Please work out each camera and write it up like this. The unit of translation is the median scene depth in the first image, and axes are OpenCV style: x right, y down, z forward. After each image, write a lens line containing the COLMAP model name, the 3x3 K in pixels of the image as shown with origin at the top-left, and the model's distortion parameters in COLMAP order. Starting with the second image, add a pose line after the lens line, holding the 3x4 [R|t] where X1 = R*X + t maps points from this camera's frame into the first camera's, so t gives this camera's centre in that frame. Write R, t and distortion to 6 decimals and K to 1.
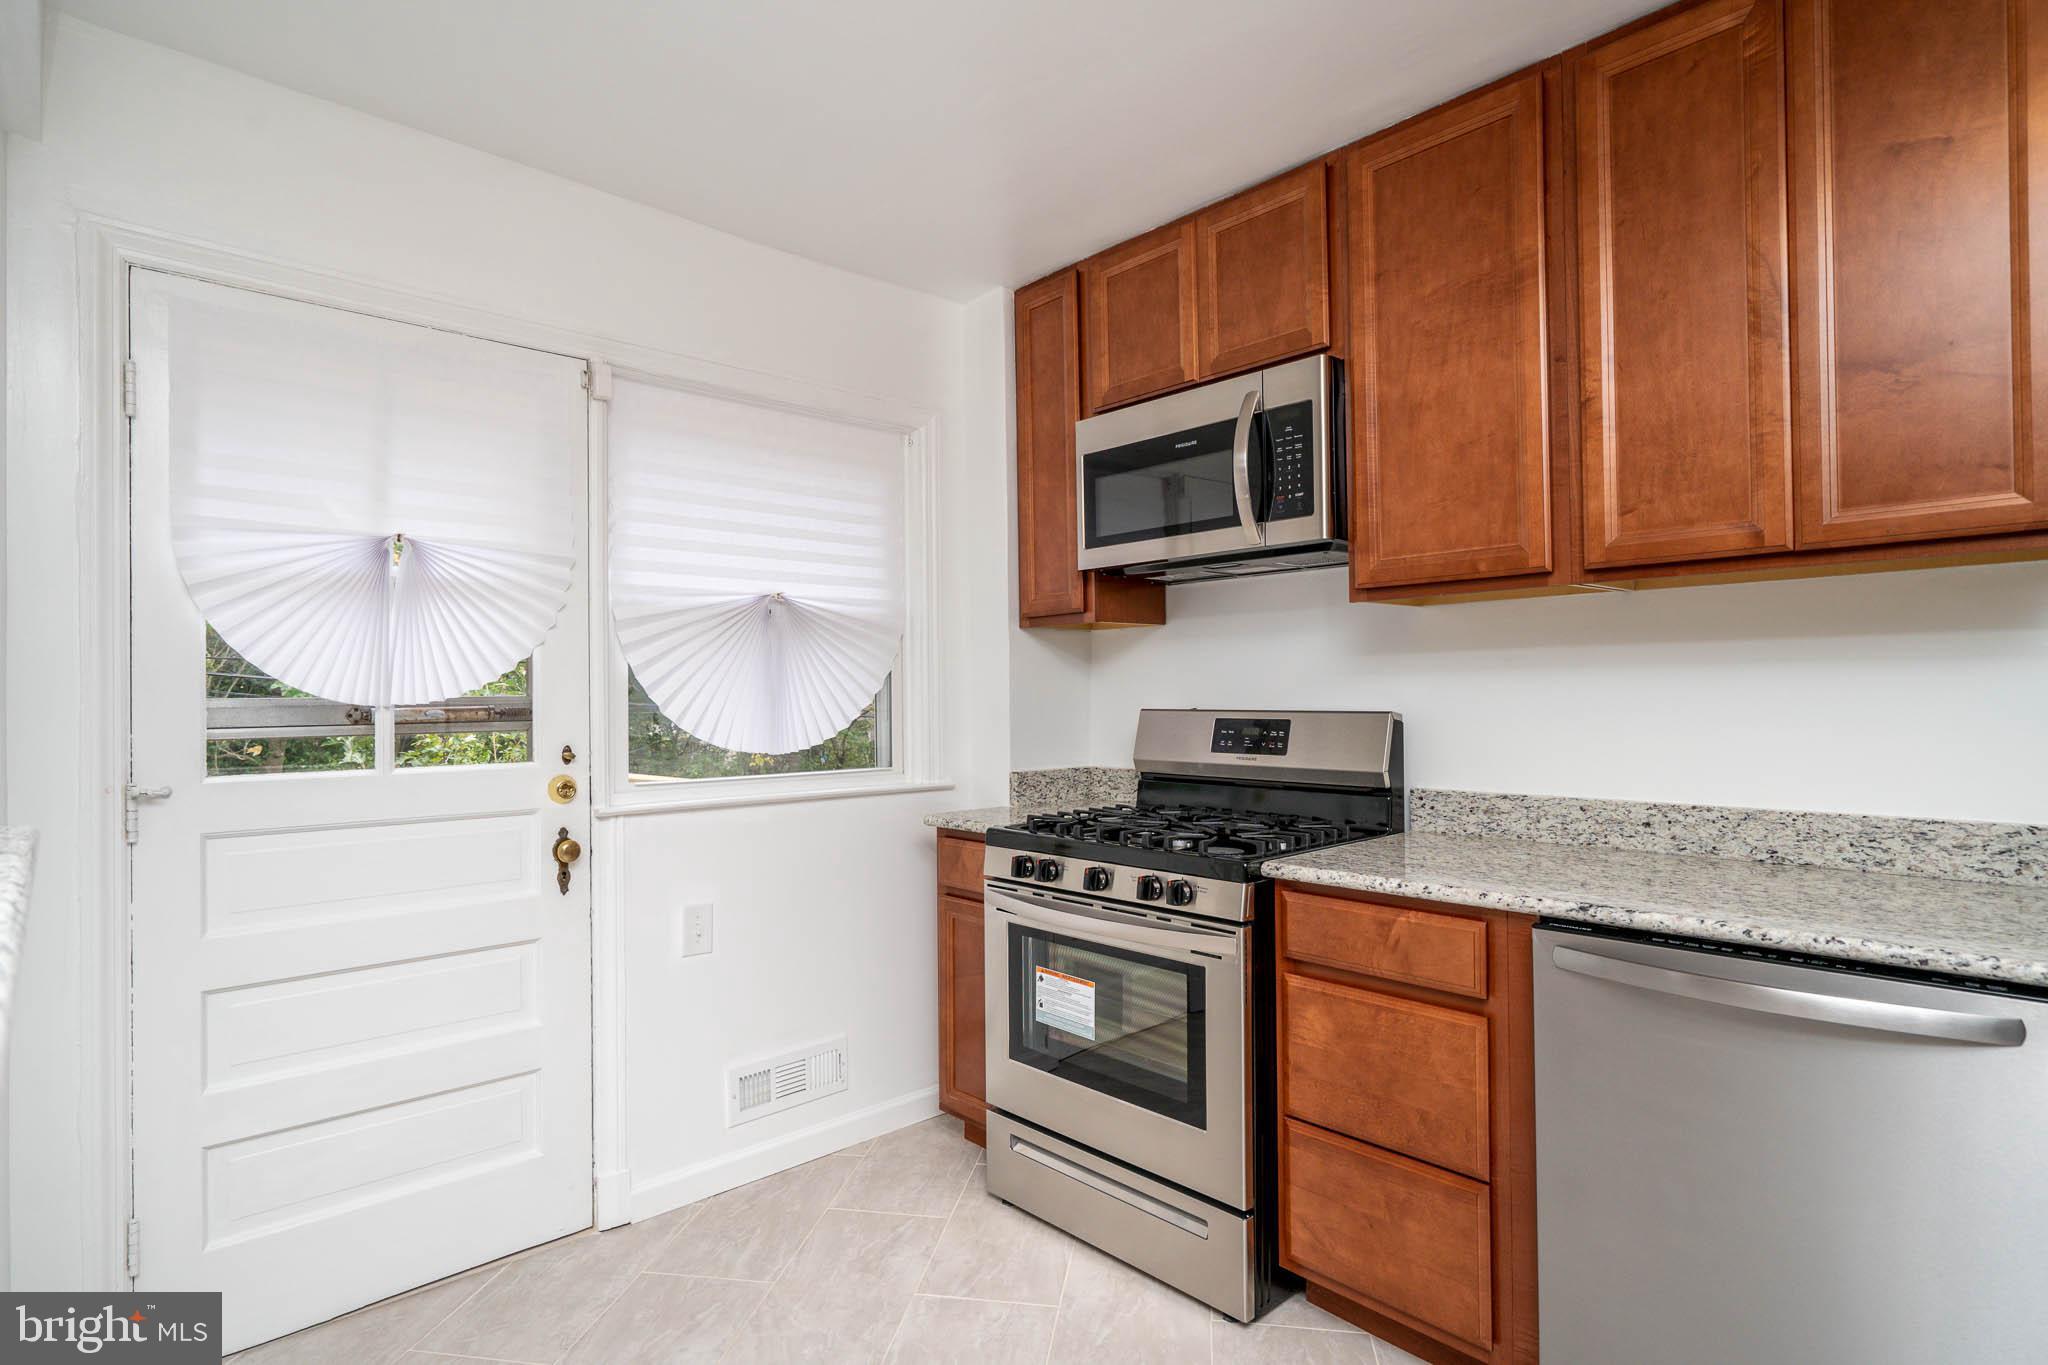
lens RADIAL K [[1042.0, 0, 1026.1], [0, 1042.0, 691.1], [0, 0, 1]] dist [-0.000945, 0.001413]
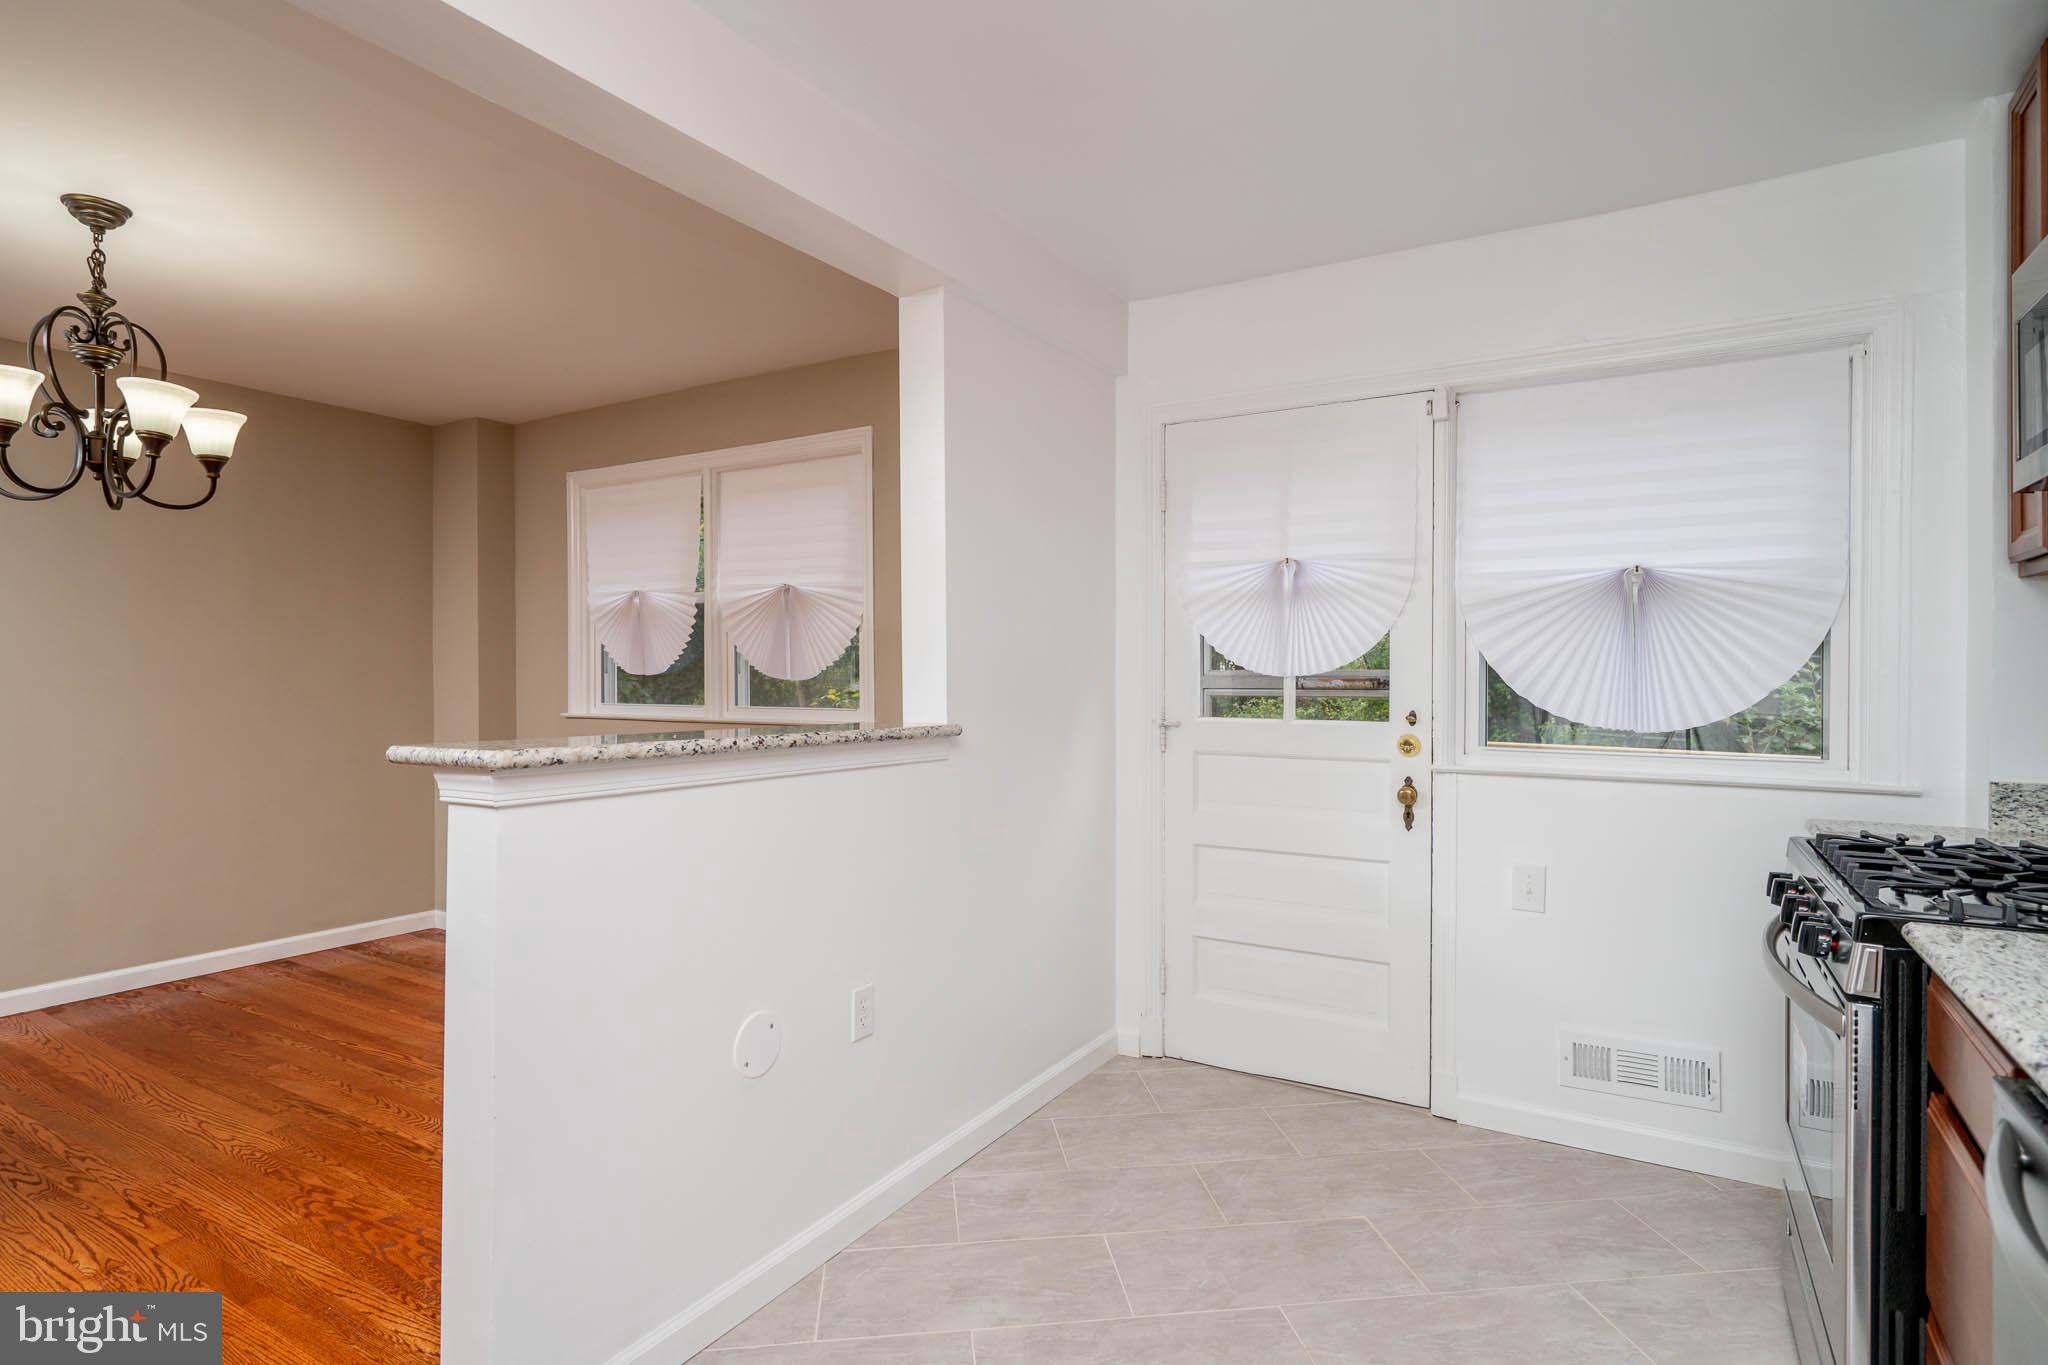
lens RADIAL K [[1047.8, 0, 1046.4], [0, 1047.8, 686.6], [0, 0, 1]] dist [-0.001588, -0.000600]
pose [[0.285504, 0.016282, -0.958239, 0.725643], [-0.002857, 0.999866, 0.016138, 0.005789], [0.958373, -0.001870, 0.285512, 0.268712]]
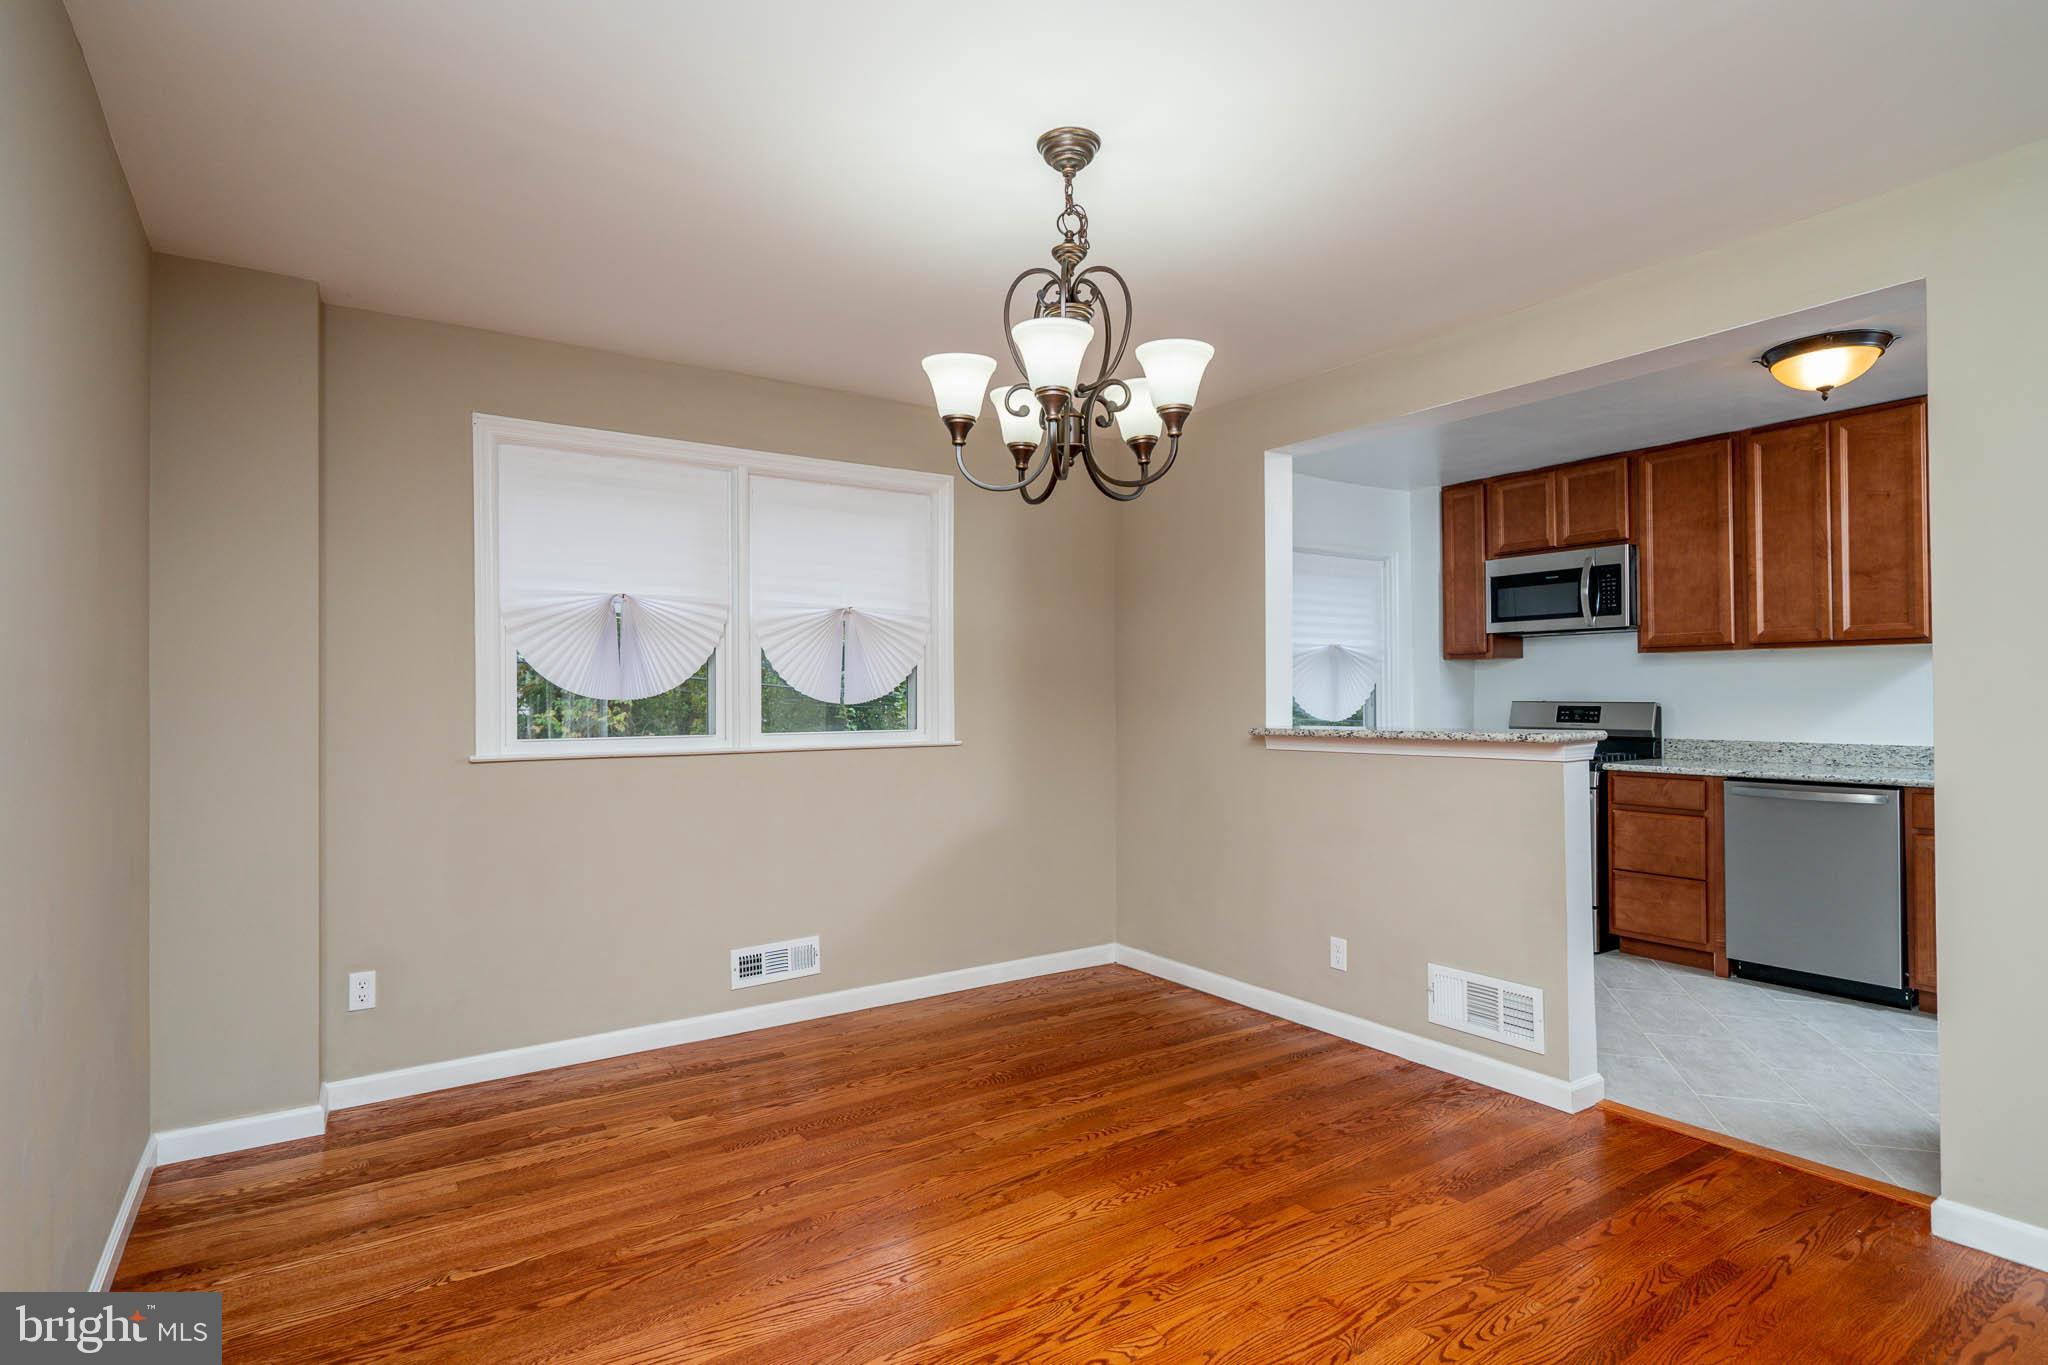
lens RADIAL K [[1048.4, 0, 1021.2], [0, 1048.4, 695.4], [0, 0, 1]] dist [-0.002573, 0.002821]
pose [[0.988603, 0.004638, -0.150472, -0.728477], [-0.003842, 0.999977, 0.005584, -0.002106], [0.150495, -0.004943, 0.988598, -1.572465]]
